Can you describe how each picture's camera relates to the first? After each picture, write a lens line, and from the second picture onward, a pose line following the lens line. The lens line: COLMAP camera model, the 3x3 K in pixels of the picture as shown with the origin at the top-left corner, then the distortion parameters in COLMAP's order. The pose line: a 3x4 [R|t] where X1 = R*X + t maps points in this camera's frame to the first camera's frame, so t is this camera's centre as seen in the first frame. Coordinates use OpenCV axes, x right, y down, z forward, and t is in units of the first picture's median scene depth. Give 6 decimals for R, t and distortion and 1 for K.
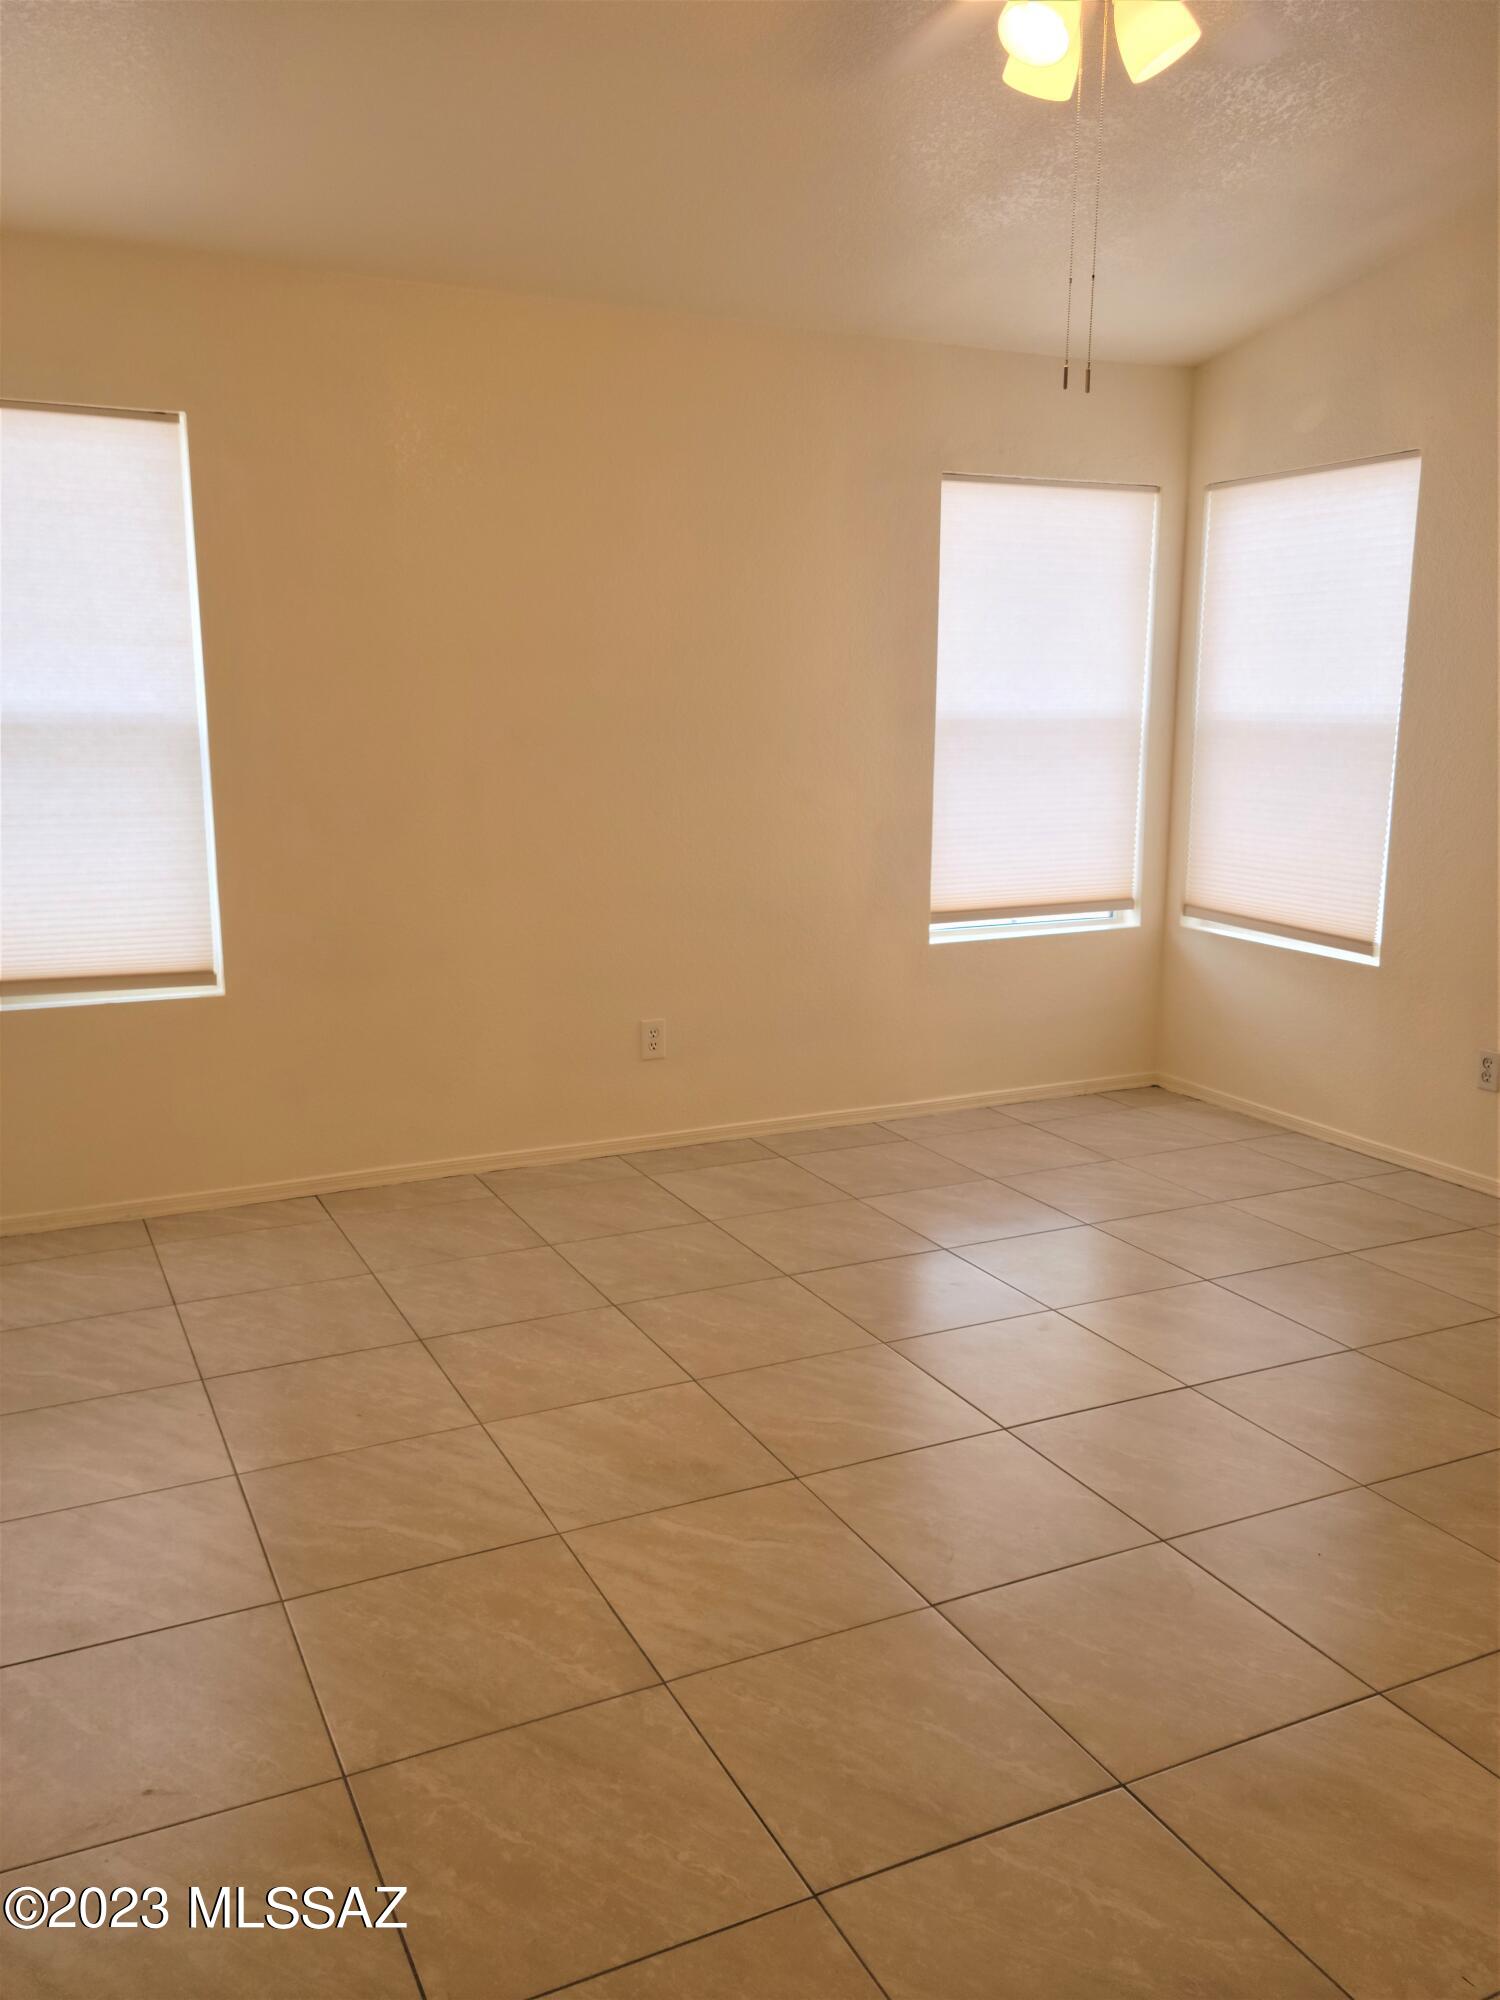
lens RADIAL K [[1599.3, 0, 751.7], [0, 1599.3, 1002.7], [0, 0, 1]] dist [0.088498, -0.103017]
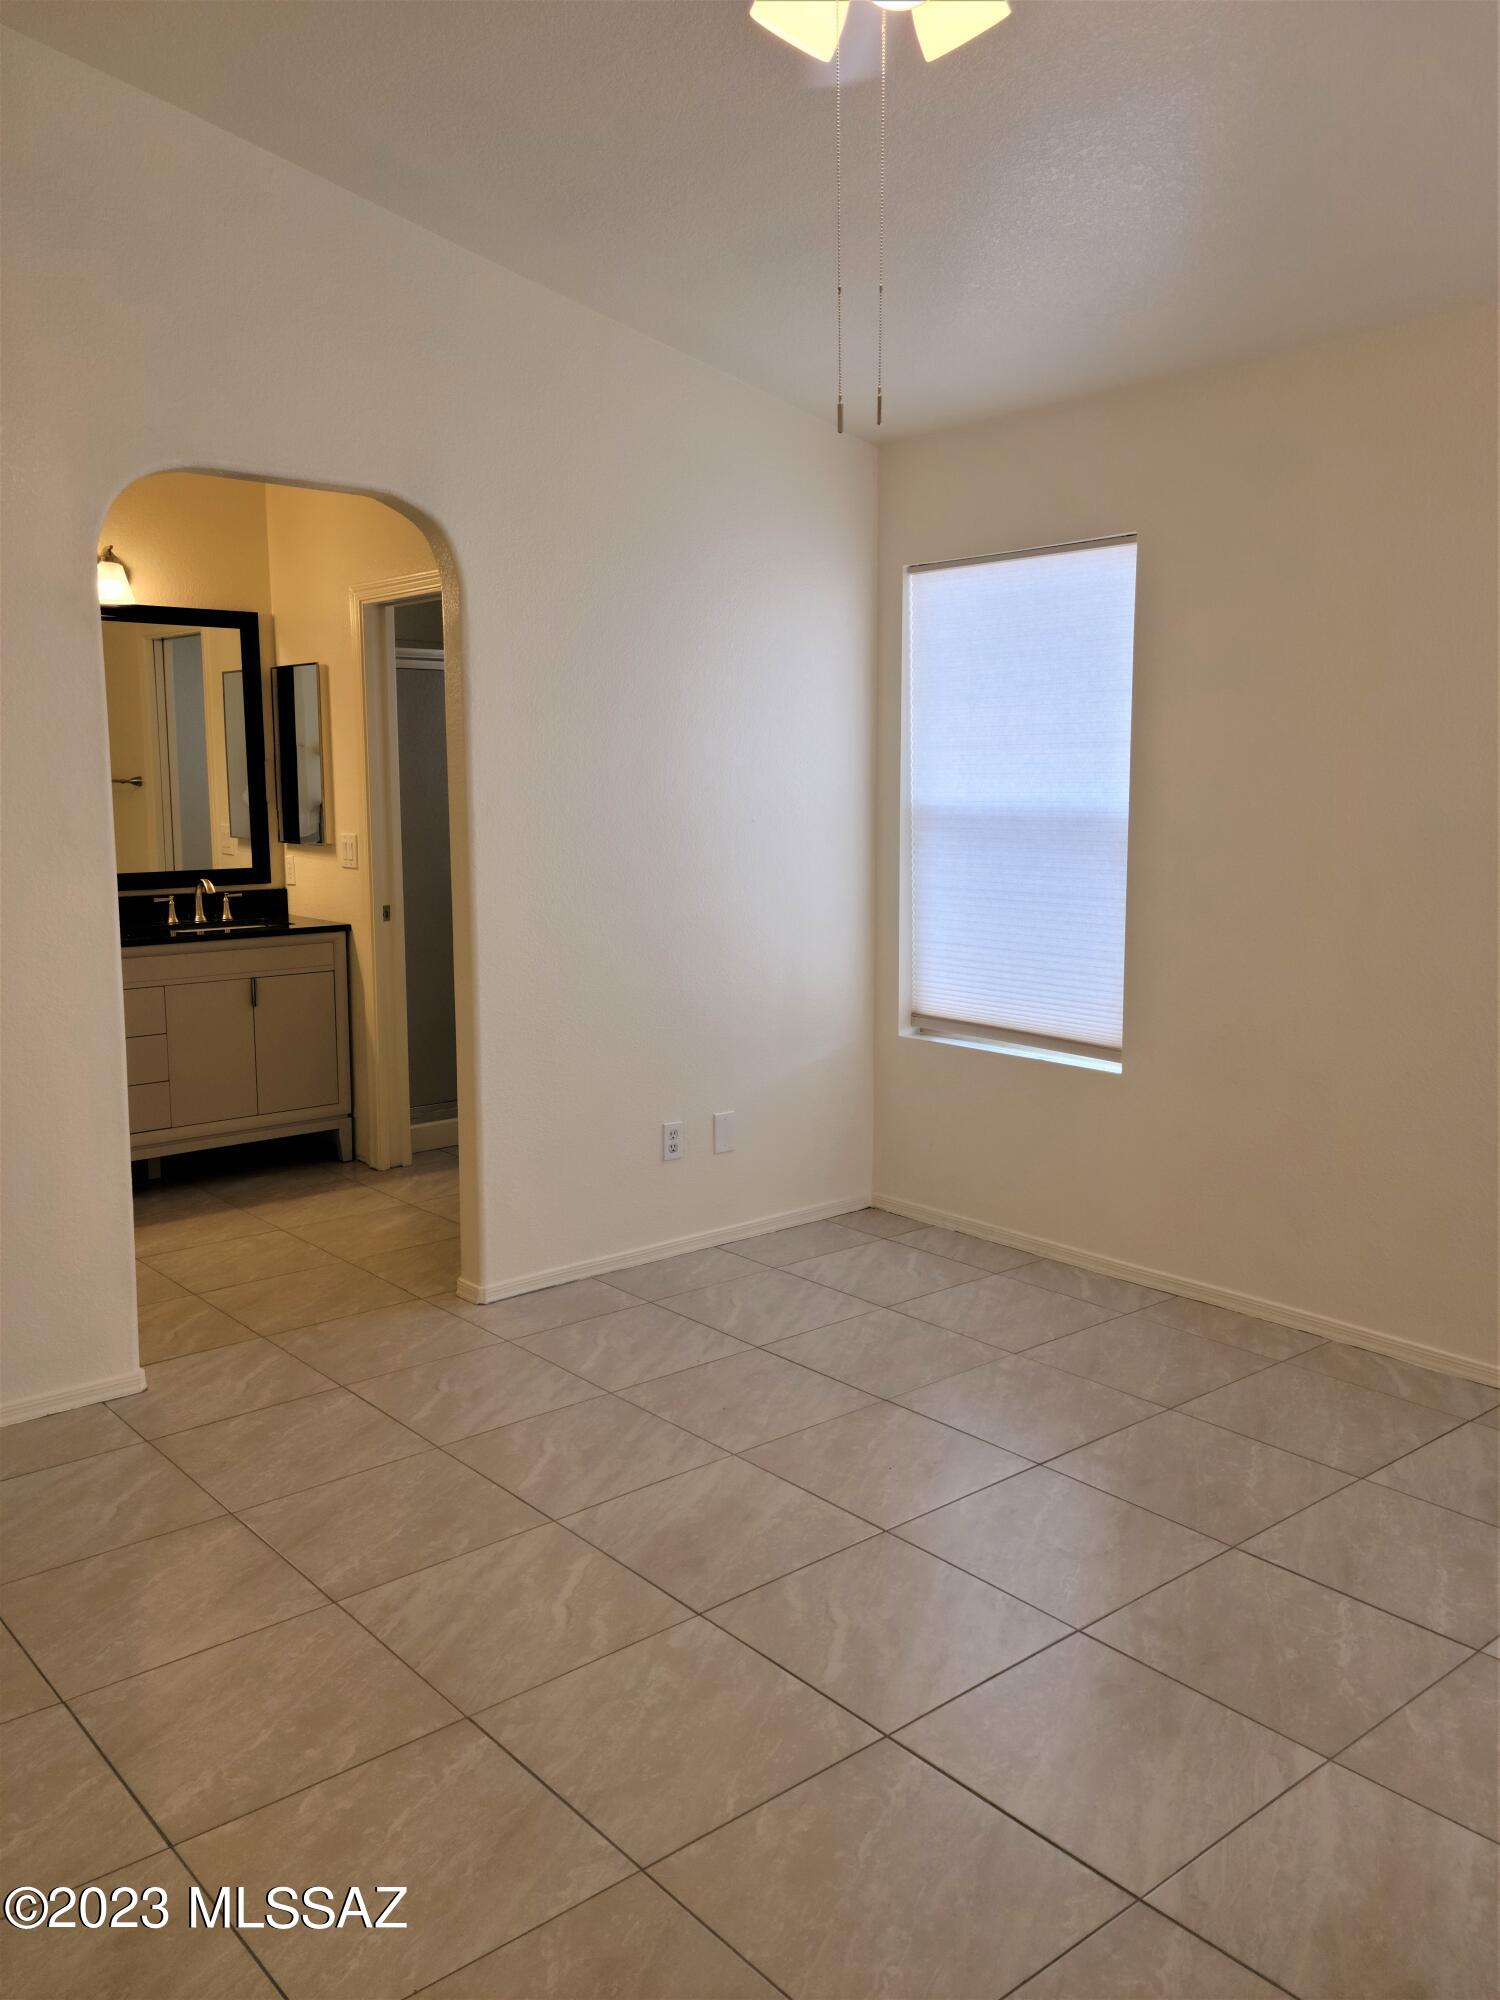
lens RADIAL K [[1599.3, 0, 743.1], [0, 1599.3, 989.6], [0, 0, 1]] dist [0.088498, -0.103017]
pose [[0.246561, 0.126646, -0.960817, 0.717728], [-0.179078, 0.980305, 0.083260, -0.119573], [0.952438, 0.151533, 0.264385, 0.568084]]
